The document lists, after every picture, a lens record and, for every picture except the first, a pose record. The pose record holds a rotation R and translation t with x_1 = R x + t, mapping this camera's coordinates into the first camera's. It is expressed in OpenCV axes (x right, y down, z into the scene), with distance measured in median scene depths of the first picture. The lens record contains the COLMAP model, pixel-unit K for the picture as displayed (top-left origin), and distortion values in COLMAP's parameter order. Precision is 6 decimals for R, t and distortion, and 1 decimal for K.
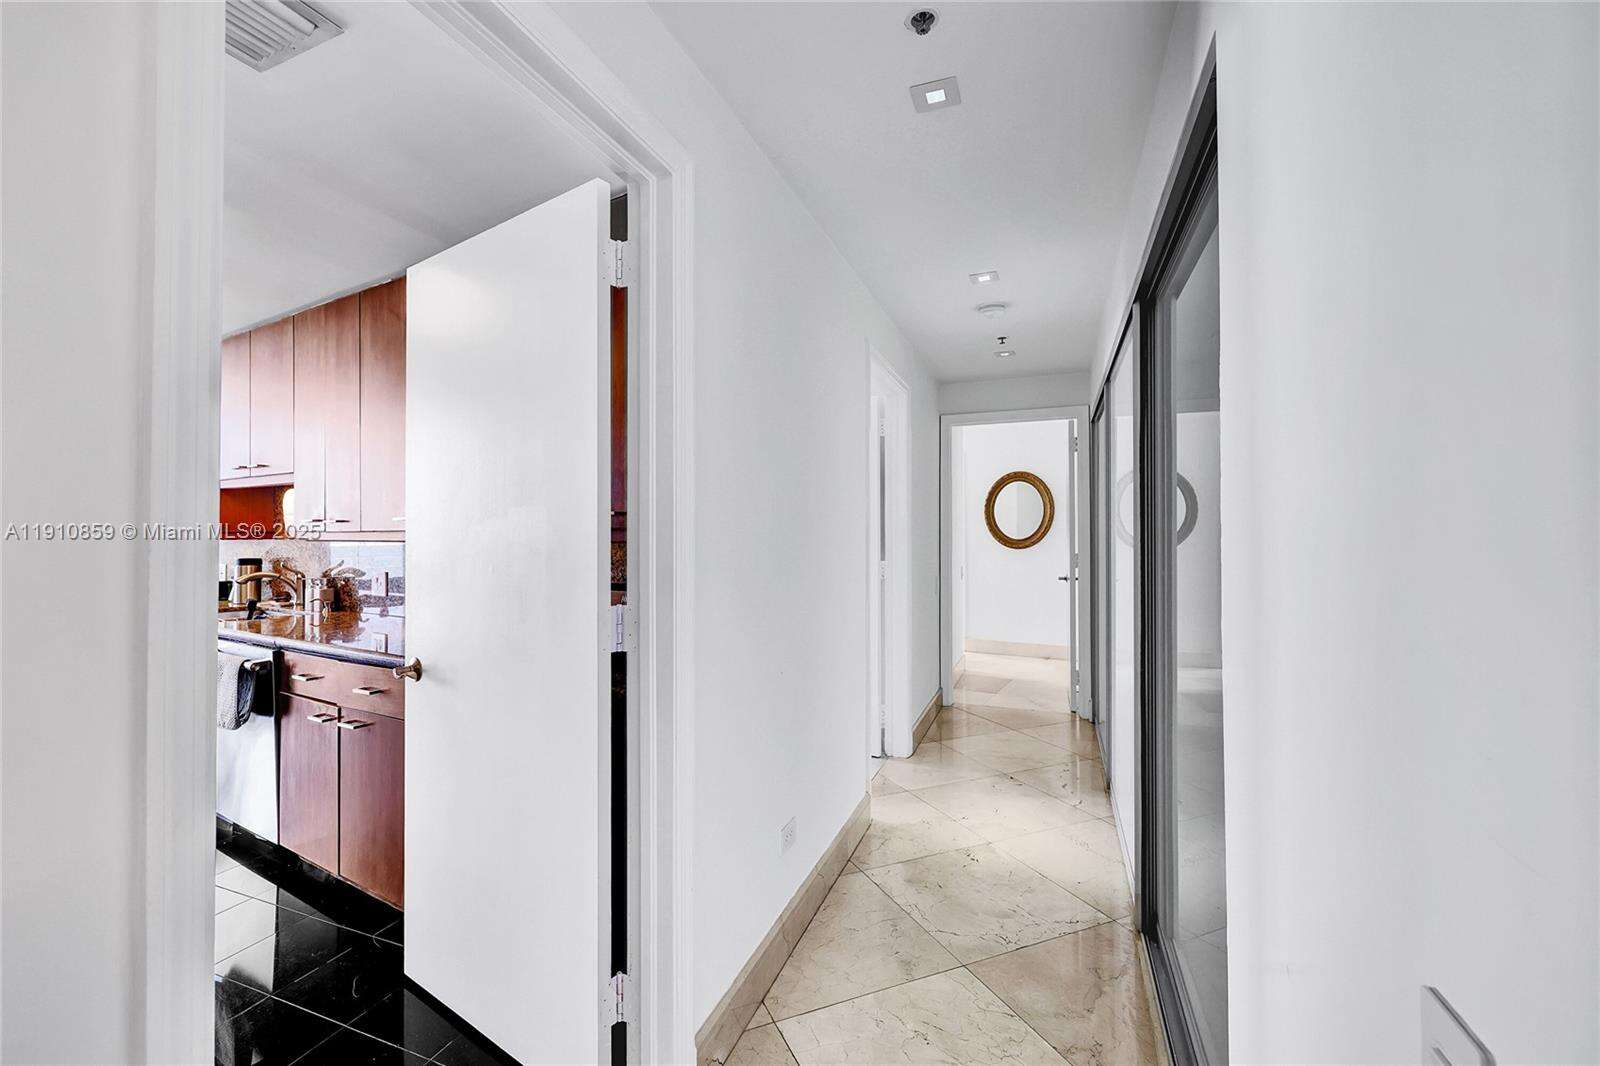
lens RADIAL K [[674.8, 0, 792.3], [0, 674.8, 527.8], [0, 0, 1]] dist [0.000908, 0.000024]
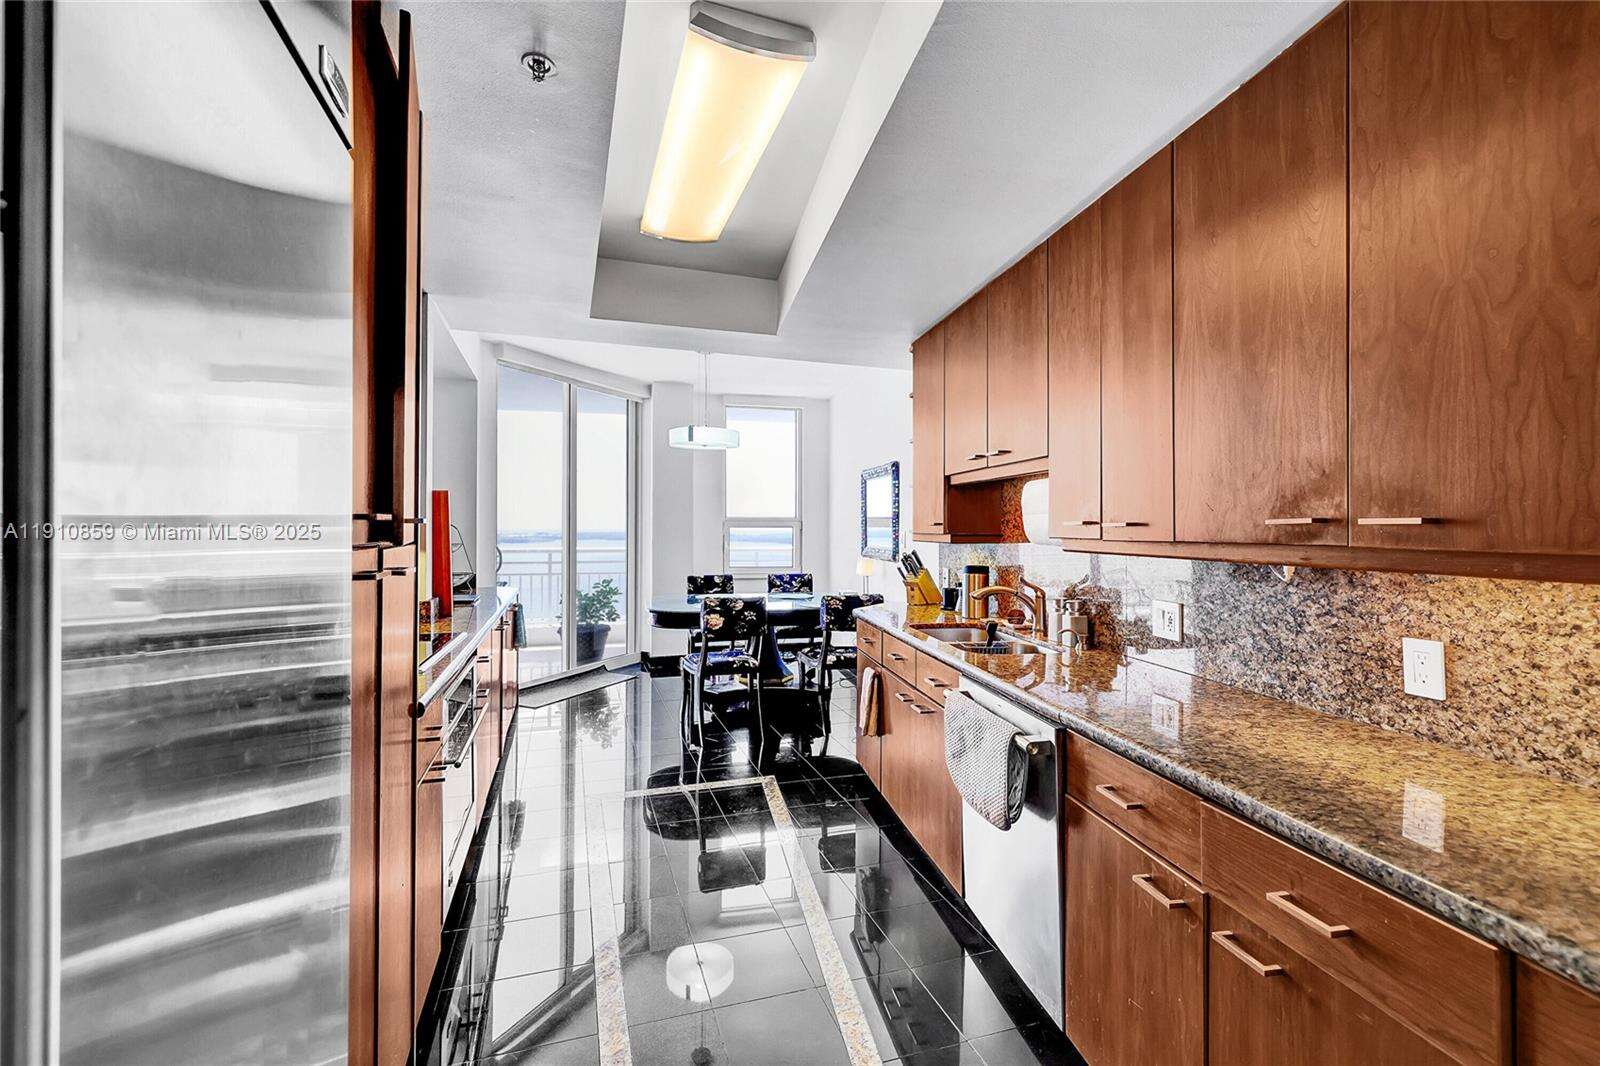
lens RADIAL K [[674.8, 0, 795.6], [0, 674.8, 525.3], [0, 0, 1]] dist [0.000908, 0.000024]
pose [[0.648955, -0.000377, -0.760827, -0.338743], [0.006600, 0.999965, 0.005135, -0.012520], [0.760798, -0.008354, 0.648935, 0.303636]]
